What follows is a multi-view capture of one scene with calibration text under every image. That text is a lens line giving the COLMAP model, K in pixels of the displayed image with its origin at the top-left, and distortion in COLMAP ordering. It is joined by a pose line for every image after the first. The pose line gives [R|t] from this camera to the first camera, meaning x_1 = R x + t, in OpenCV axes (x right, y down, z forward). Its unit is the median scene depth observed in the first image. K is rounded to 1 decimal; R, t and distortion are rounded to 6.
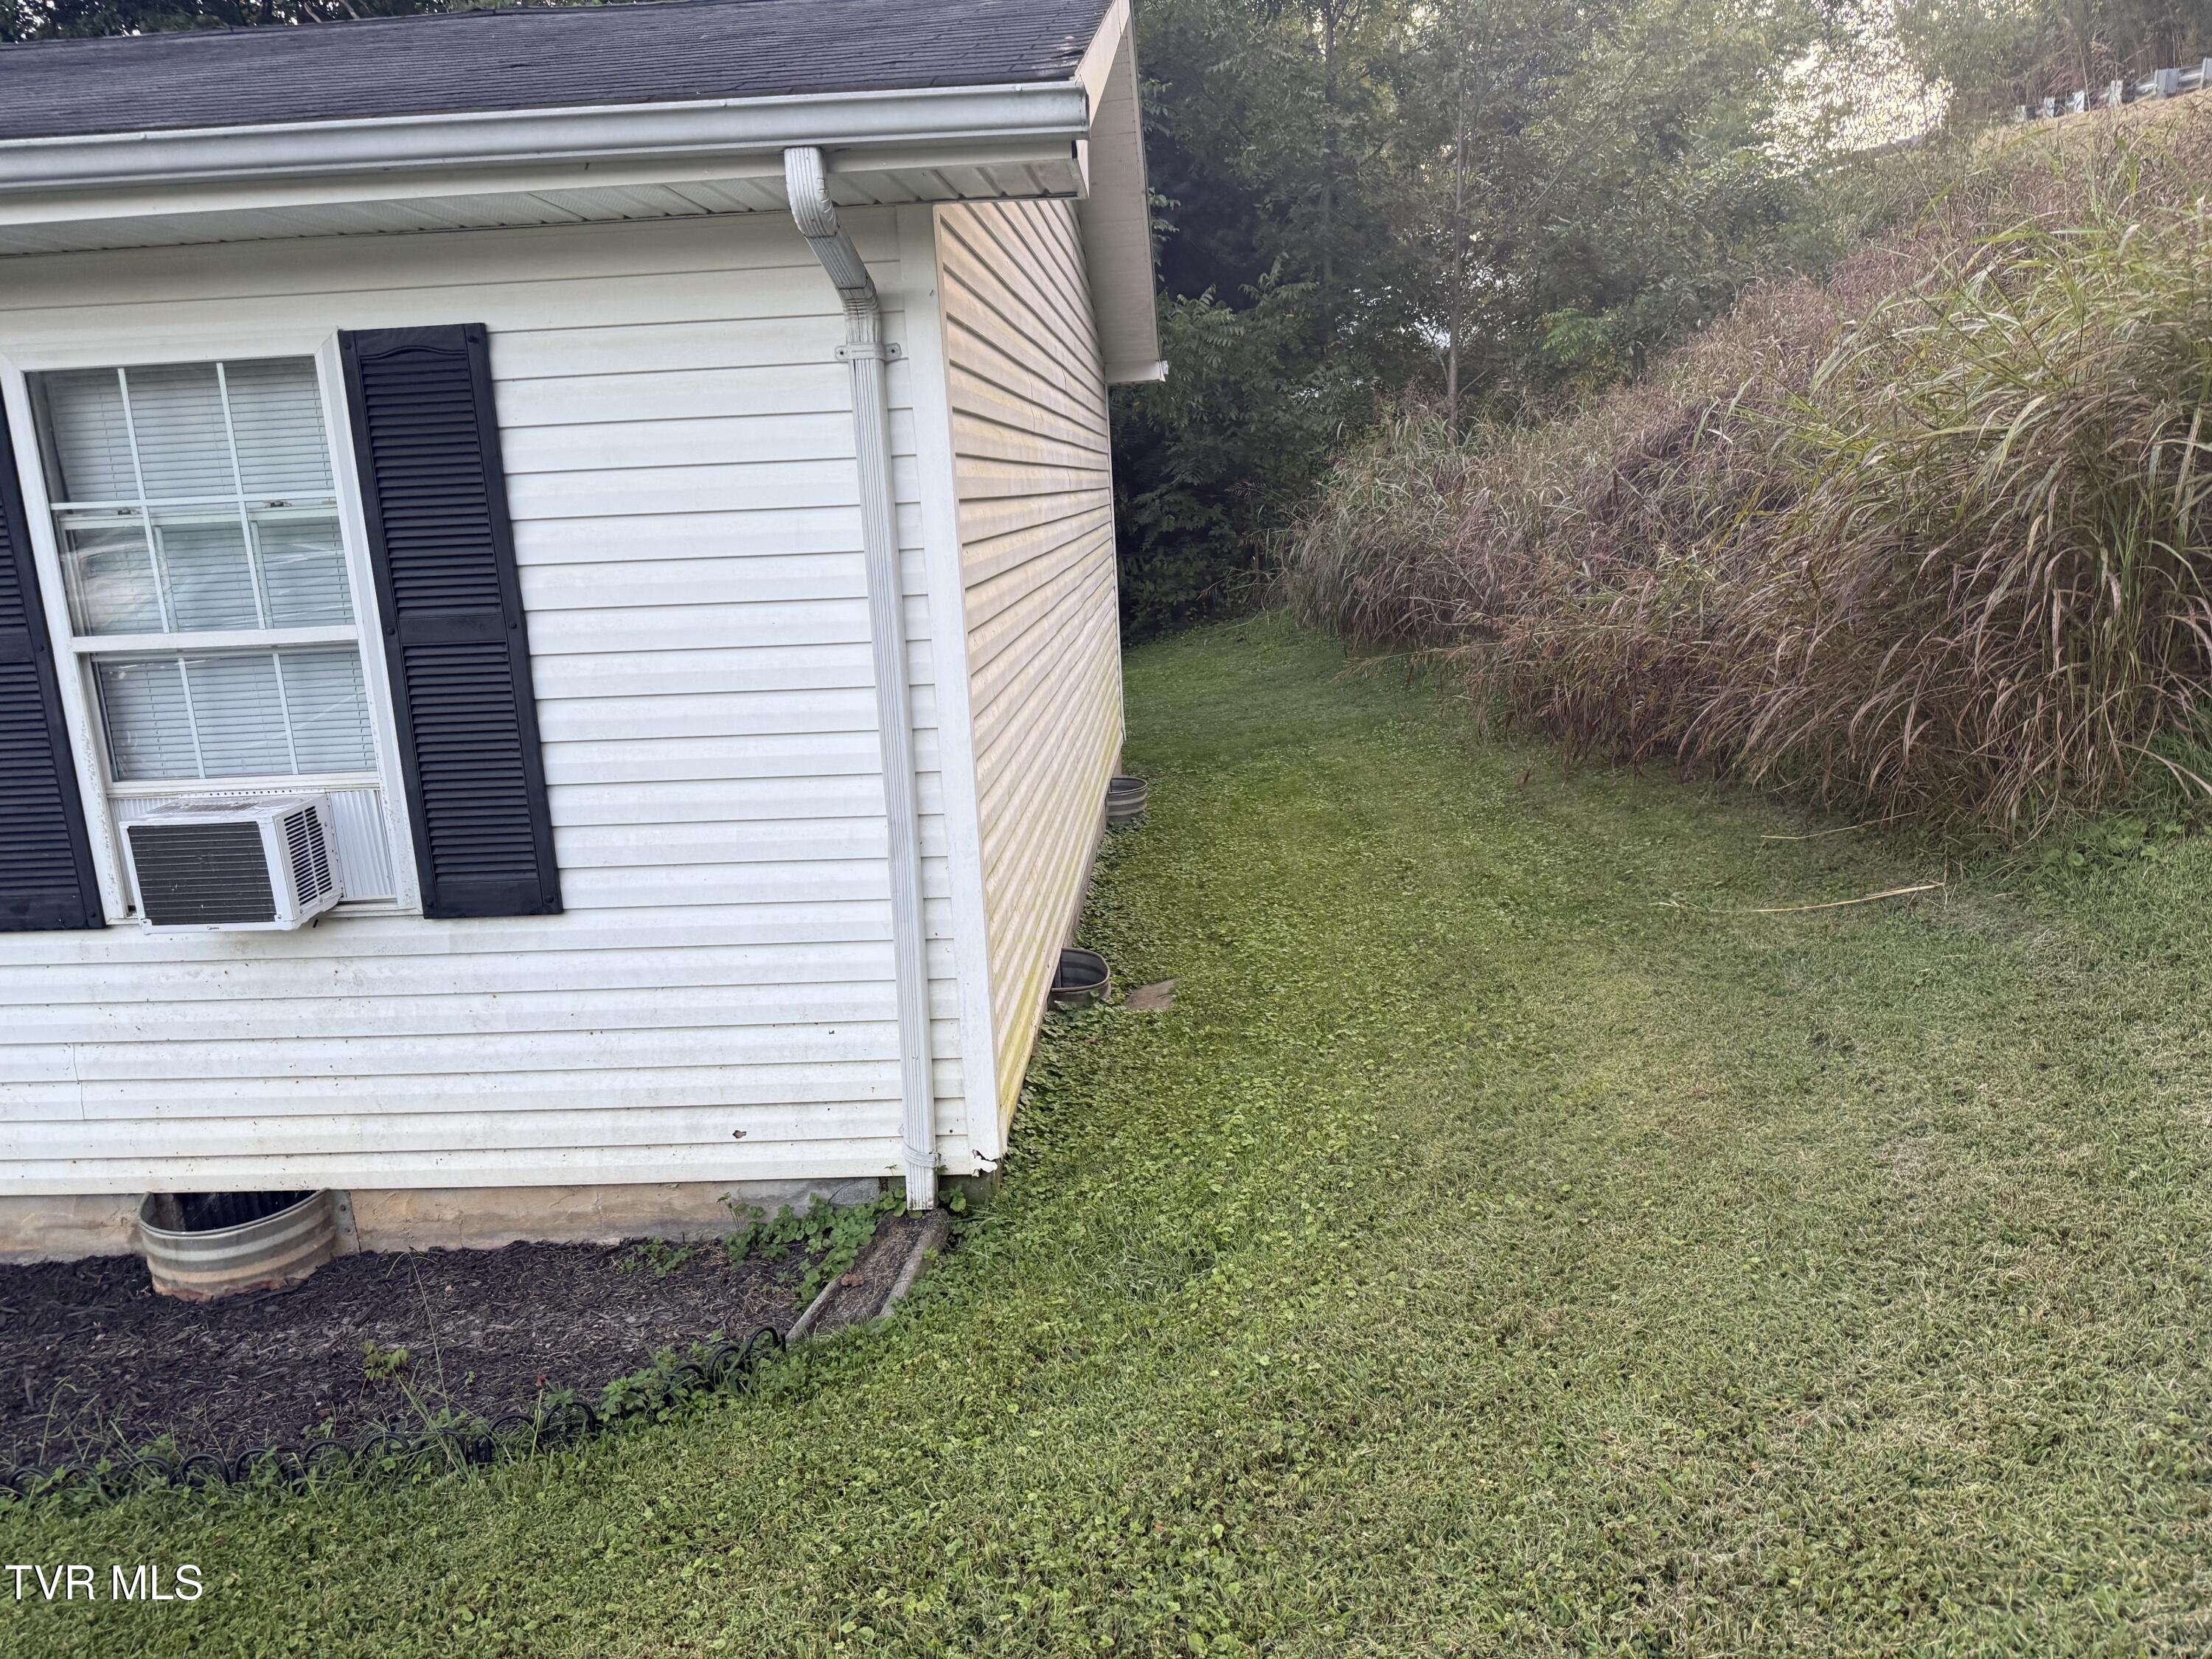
lens RADIAL K [[1541.2, 0, 1106.0], [0, 1541.2, 829.5], [0, 0, 1]] dist [0.076460, -0.084295]
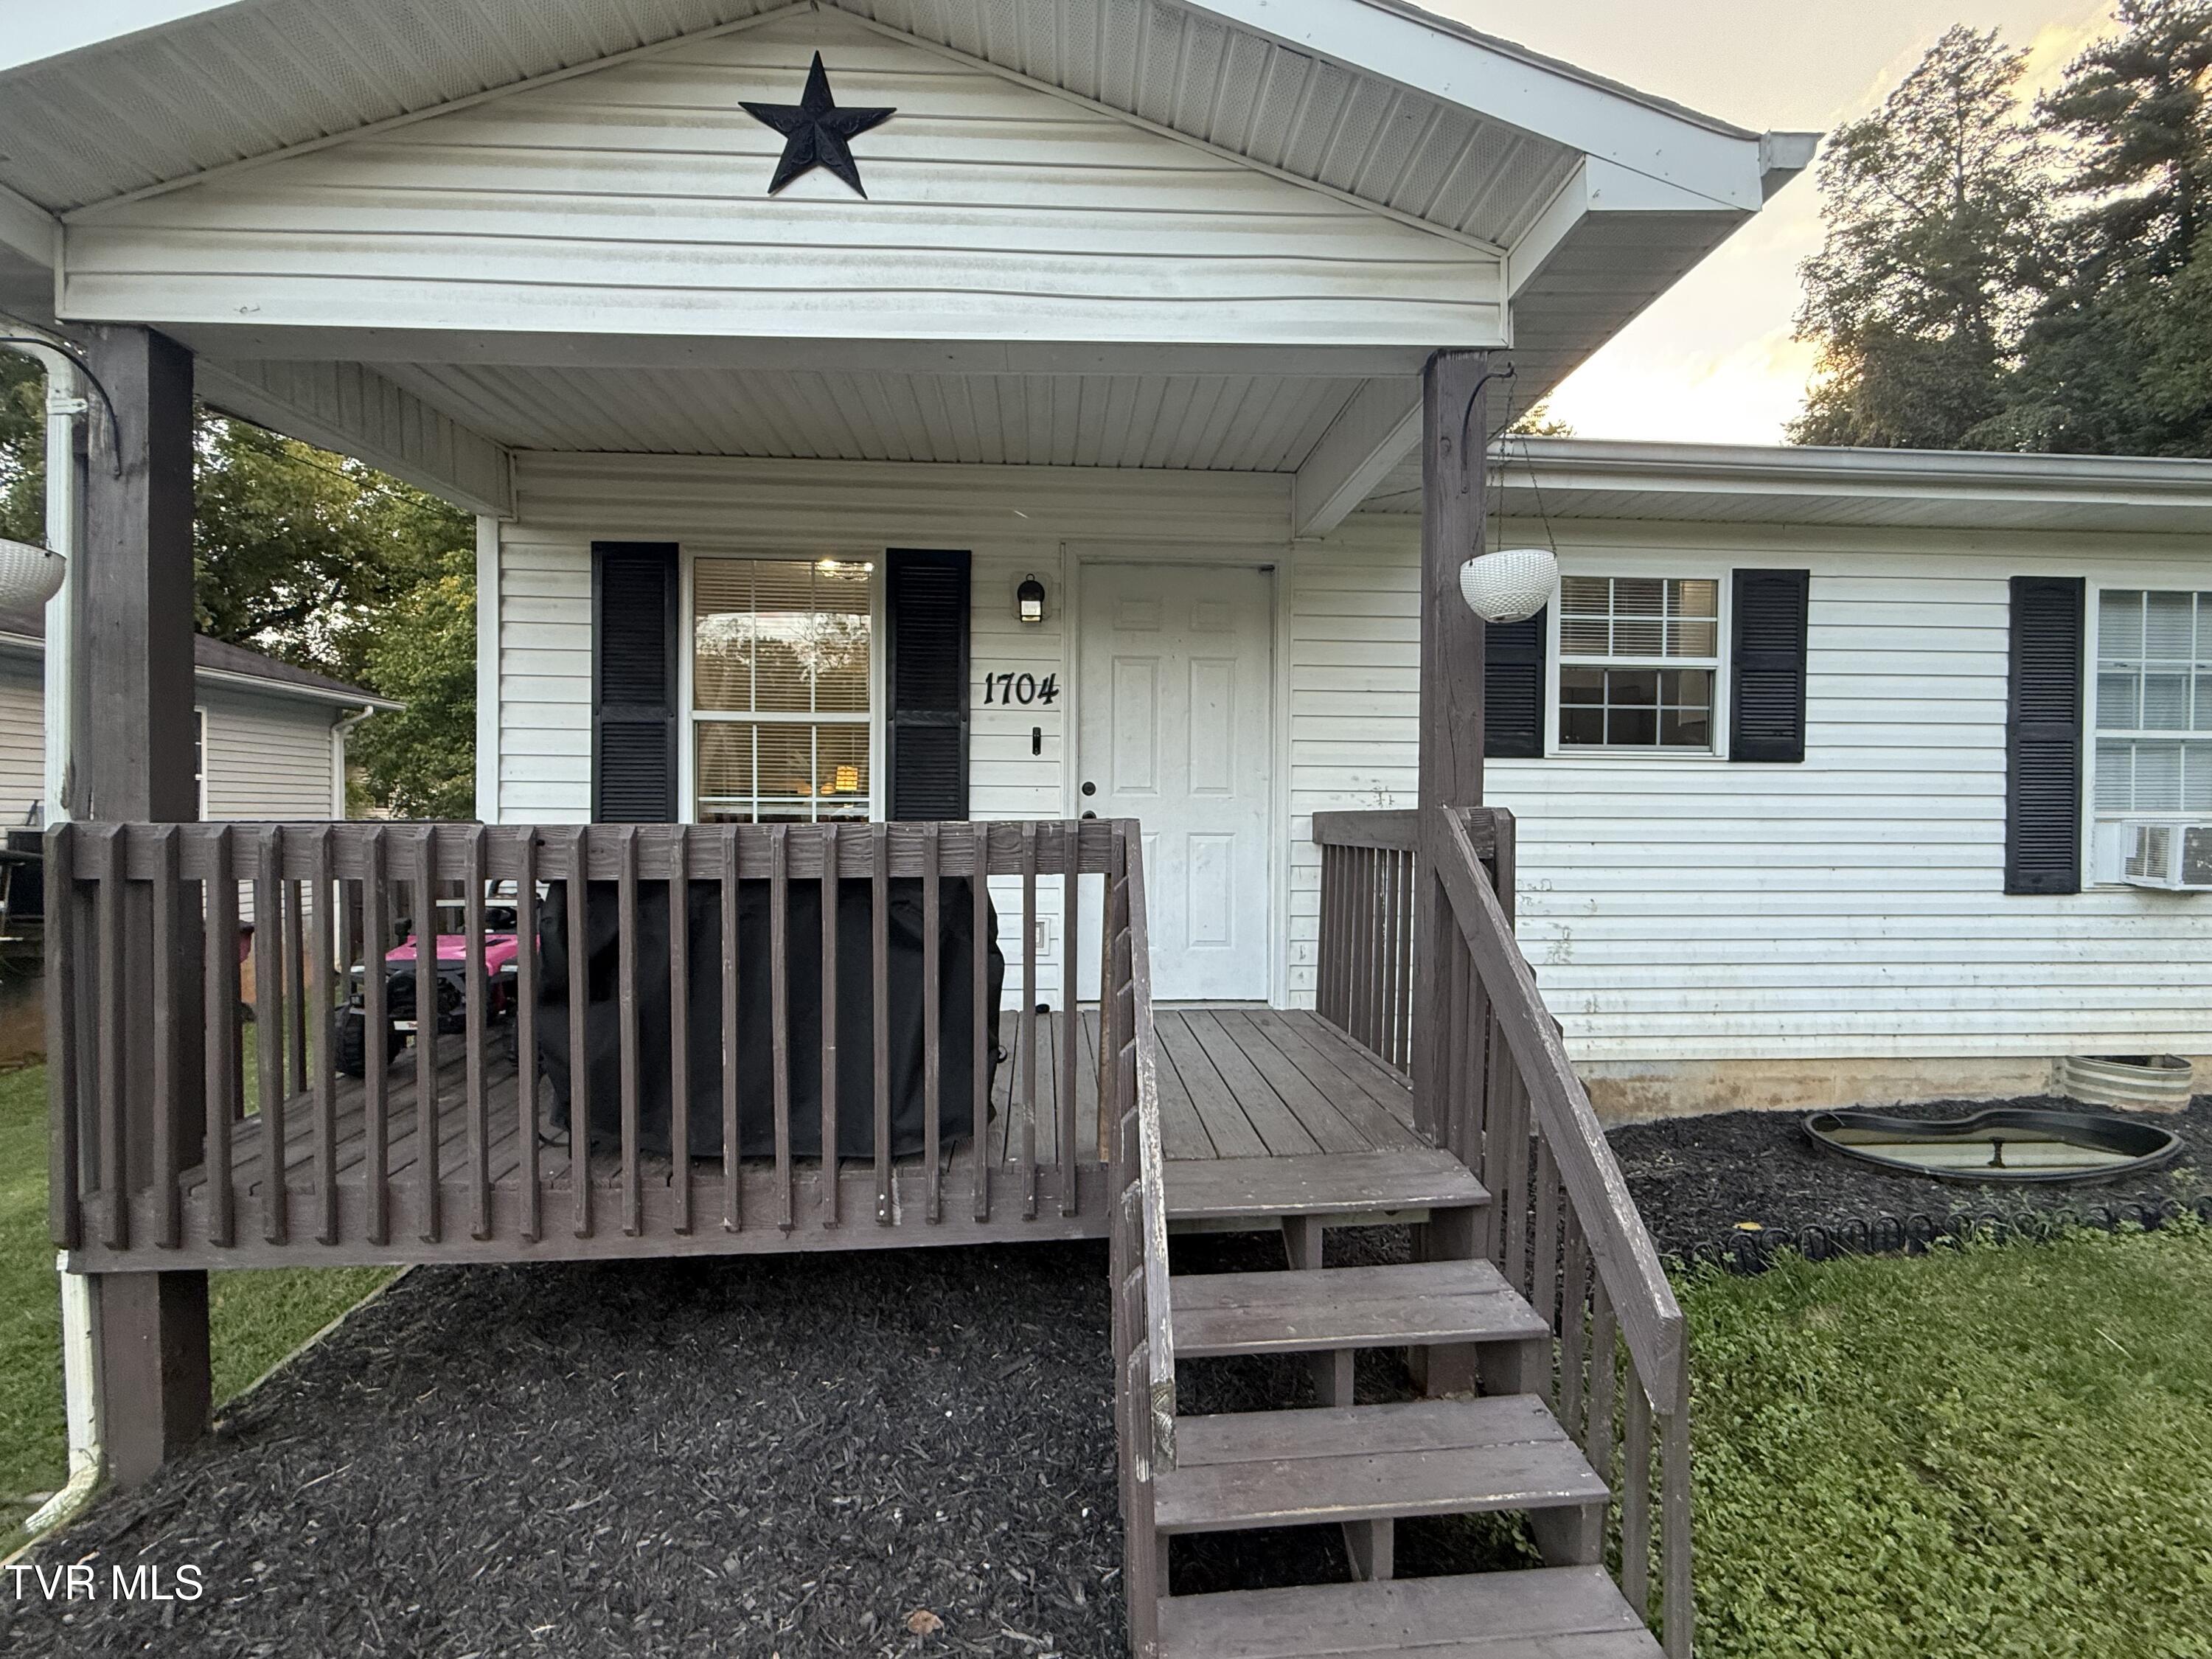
lens RADIAL K [[941.9, 0, 1107.0], [0, 941.9, 825.5], [0, 0, 1]] dist [-0.011618, 0.012297]
pose [[0.991062, 0.053568, 0.122175, -1.853766], [-0.027580, 0.978327, -0.205219, 0.235468], [-0.130520, 0.200016, 0.971060, 0.099238]]
